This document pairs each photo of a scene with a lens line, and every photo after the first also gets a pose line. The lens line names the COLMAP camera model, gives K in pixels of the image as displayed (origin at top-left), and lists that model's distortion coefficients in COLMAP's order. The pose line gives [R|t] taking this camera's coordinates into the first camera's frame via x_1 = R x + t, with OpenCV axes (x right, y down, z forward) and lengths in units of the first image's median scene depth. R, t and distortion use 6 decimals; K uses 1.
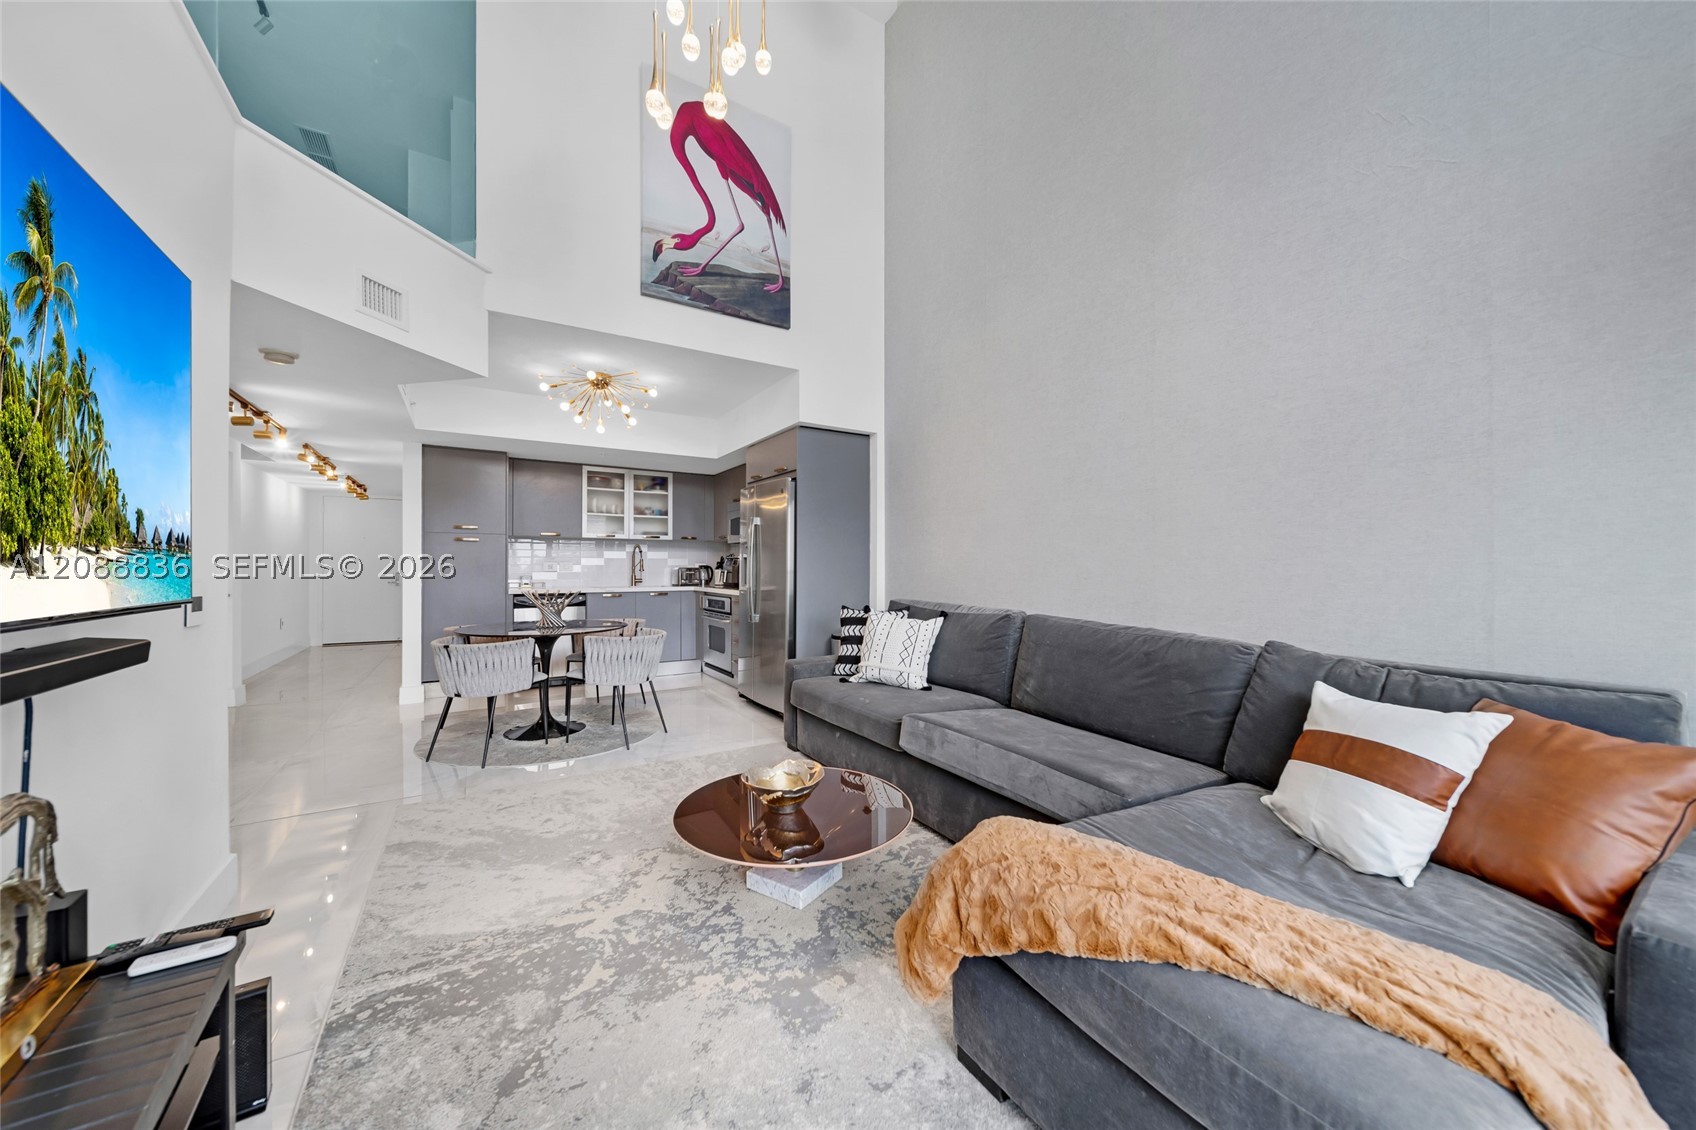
lens RADIAL K [[607.3, 0, 854.8], [0, 607.3, 572.5], [0, 0, 1]] dist [0.005734, -0.002539]
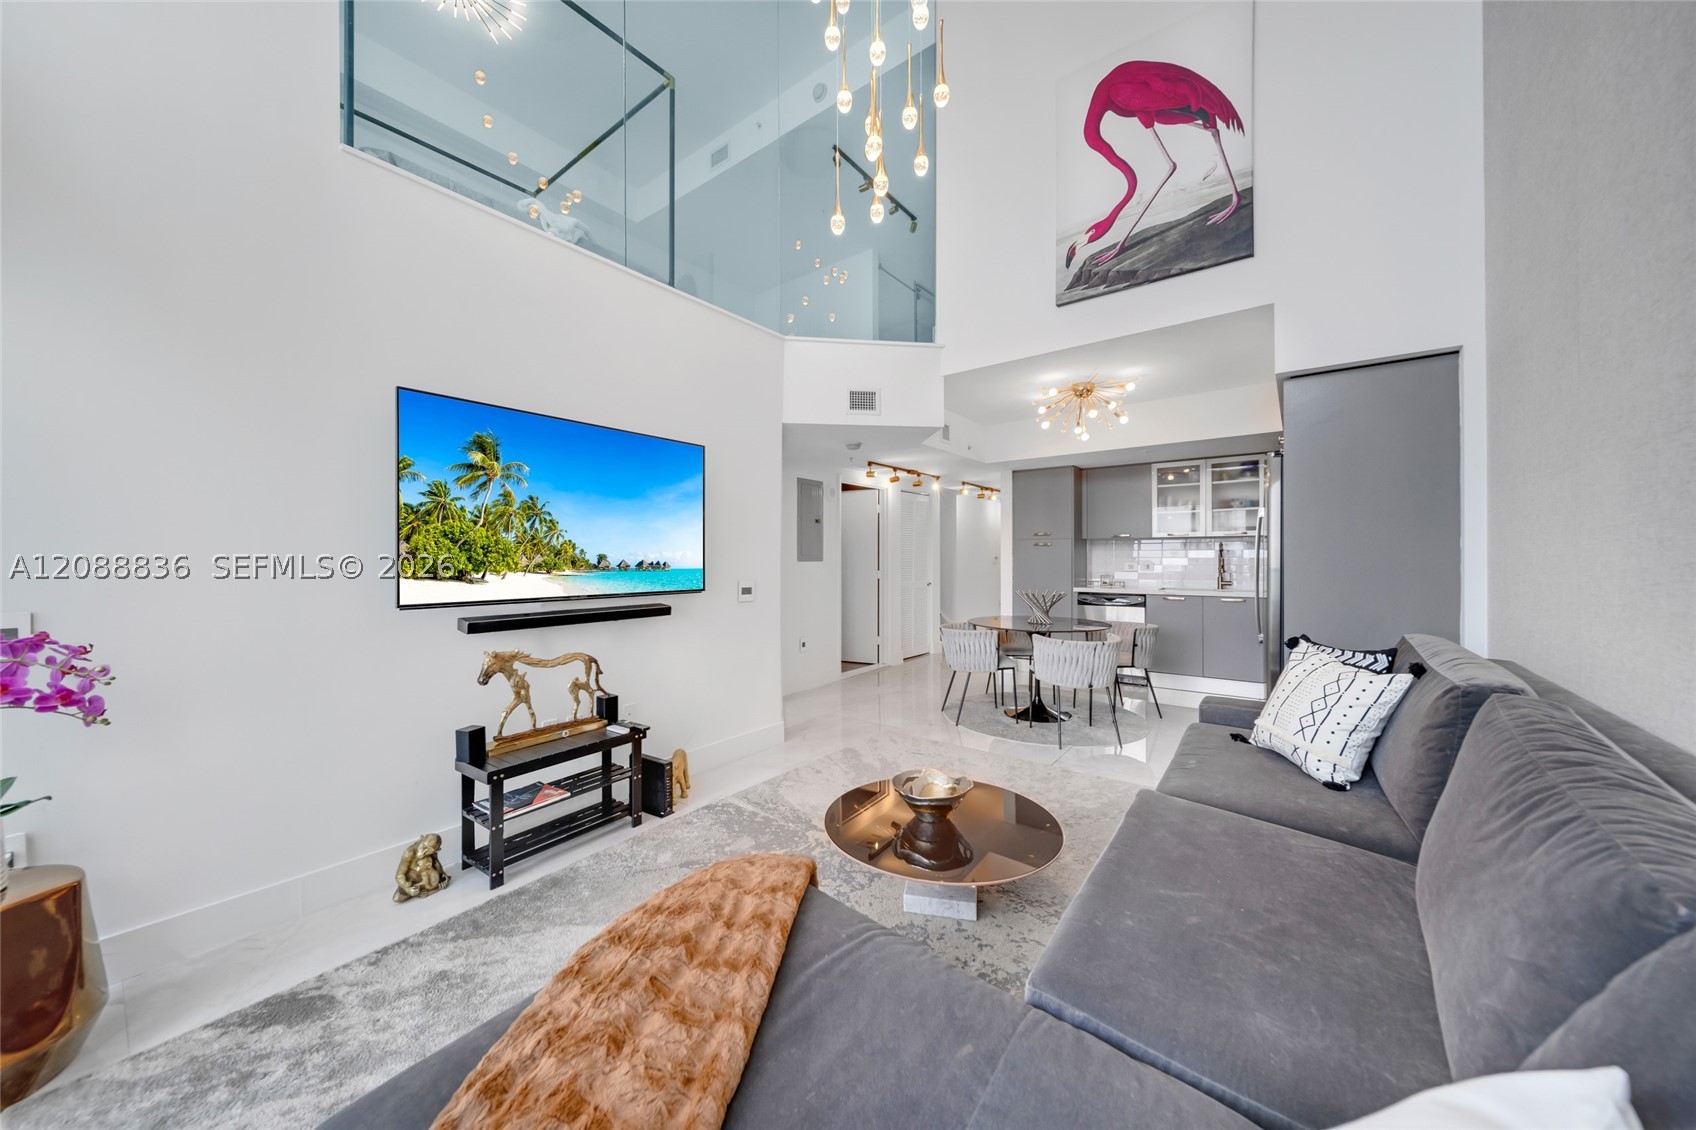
lens RADIAL K [[617.3, 0, 845.1], [0, 617.3, 556.5], [0, 0, 1]] dist [0.009160, 0.000039]
pose [[0.319308, -0.002410, -0.947648, 0.519412], [-0.006791, 0.999965, -0.004831, -0.028124], [0.947627, 0.007978, 0.319280, 0.329147]]
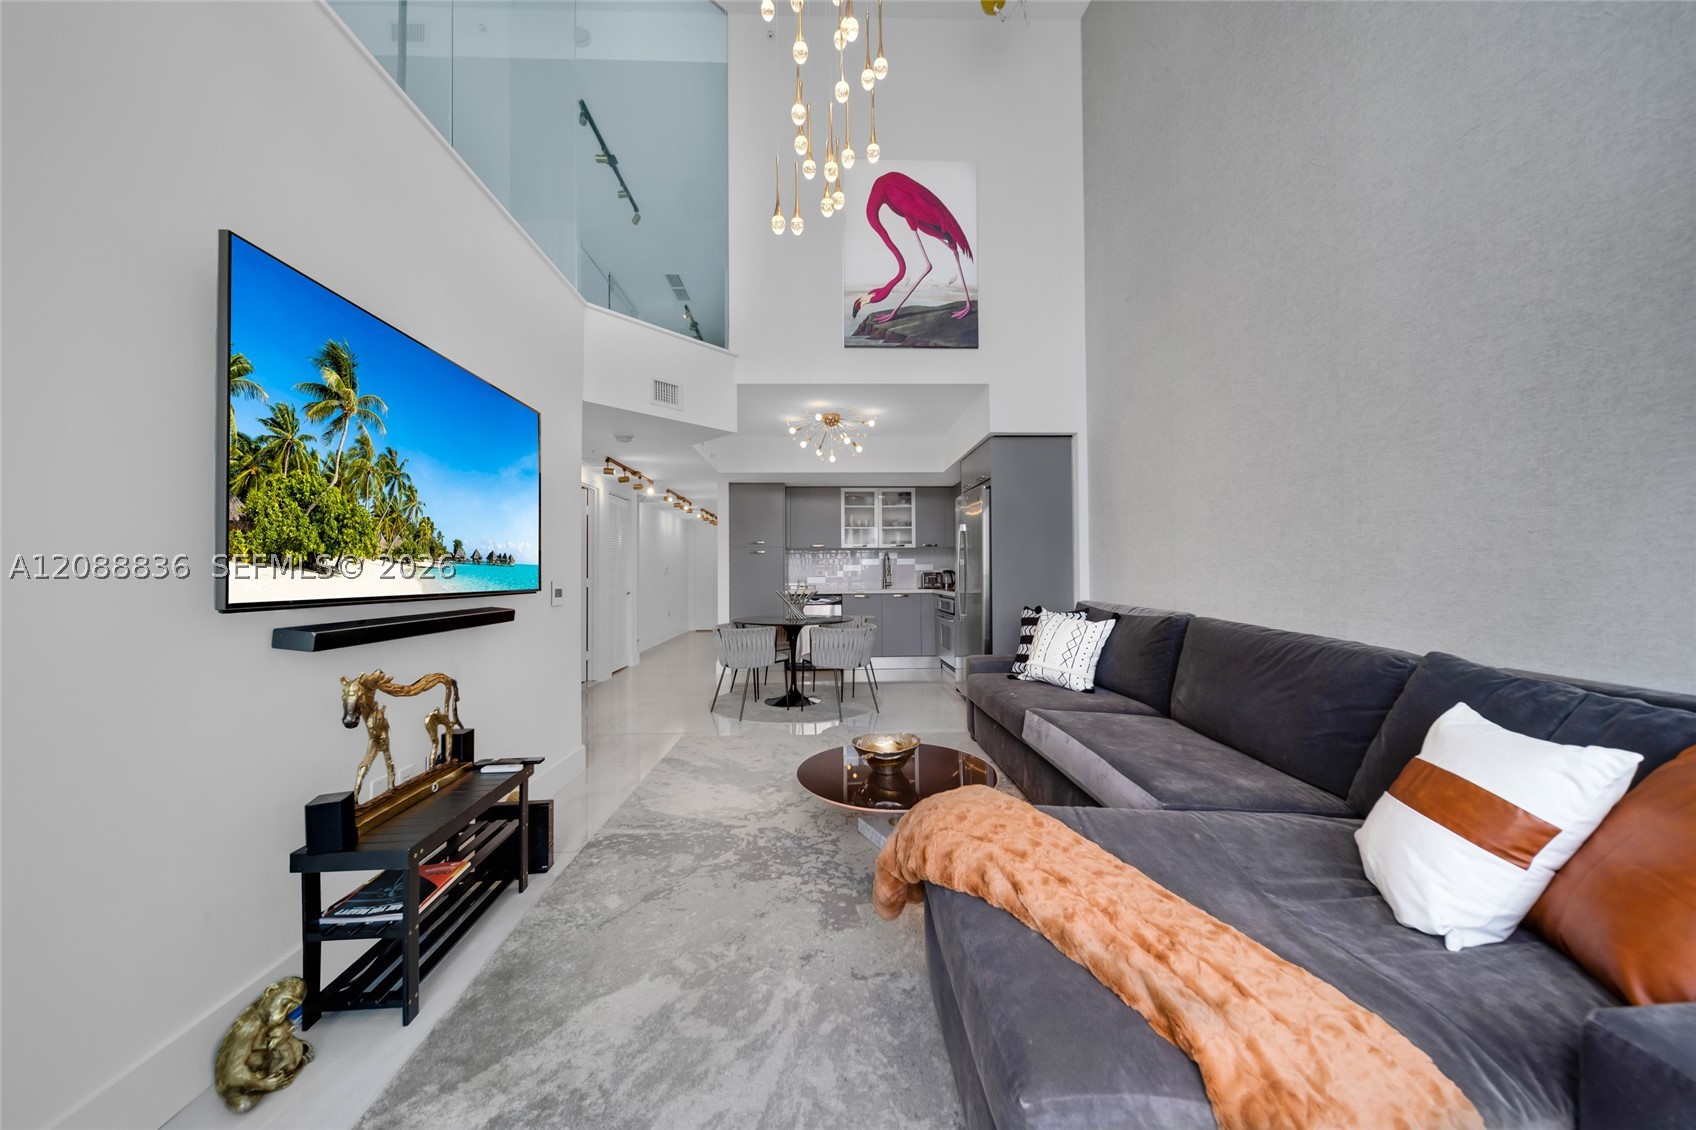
lens RADIAL K [[607.3, 0, 854.8], [0, 607.3, 572.5], [0, 0, 1]] dist [0.005734, -0.002539]
pose [[0.866492, -0.010823, -0.499073, 0.268114], [0.005487, 0.999911, -0.012157, 0.008908], [0.499160, 0.007795, 0.866475, -0.041189]]
